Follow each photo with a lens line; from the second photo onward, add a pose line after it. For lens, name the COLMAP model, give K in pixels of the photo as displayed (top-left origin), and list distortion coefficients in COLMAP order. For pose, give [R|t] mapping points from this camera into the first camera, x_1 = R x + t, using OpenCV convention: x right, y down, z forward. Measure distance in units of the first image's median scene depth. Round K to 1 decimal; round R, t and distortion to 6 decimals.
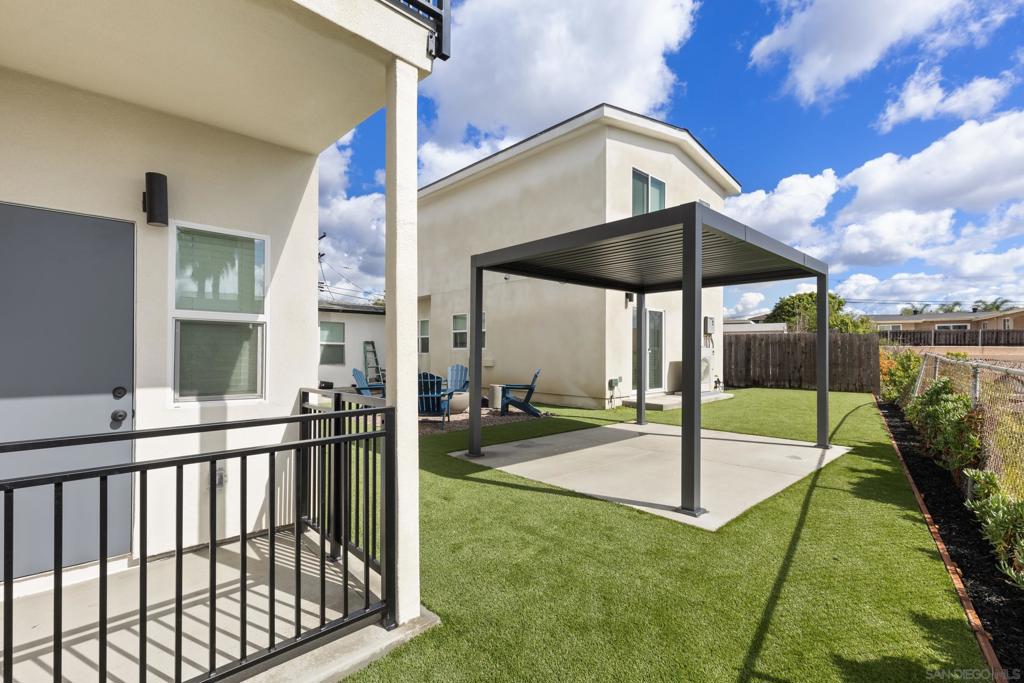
lens RADIAL K [[462.8, 0, 512.0], [0, 462.8, 341.5], [0, 0, 1]] dist [0.001277, 0.000079]
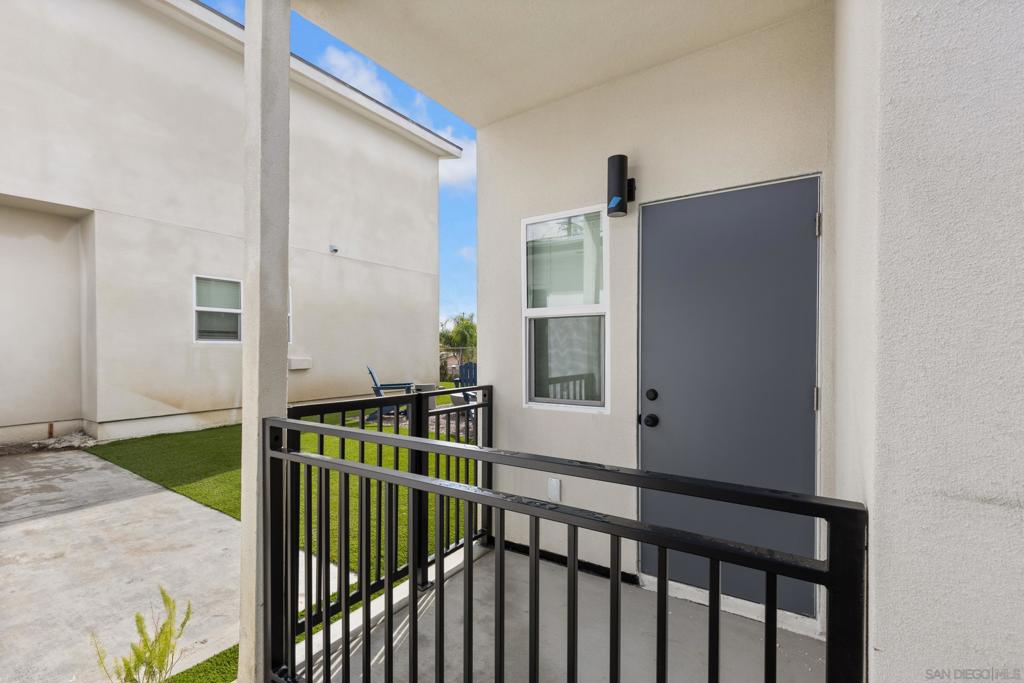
lens RADIAL K [[462.8, 0, 512.0], [0, 462.8, 341.5], [0, 0, 1]] dist [0.001277, 0.000079]
pose [[-0.231116, 0.007716, 0.972896, -0.725736], [-0.023521, 0.999632, -0.013516, 0.014796], [-0.972642, -0.026007, -0.230850, 0.787720]]
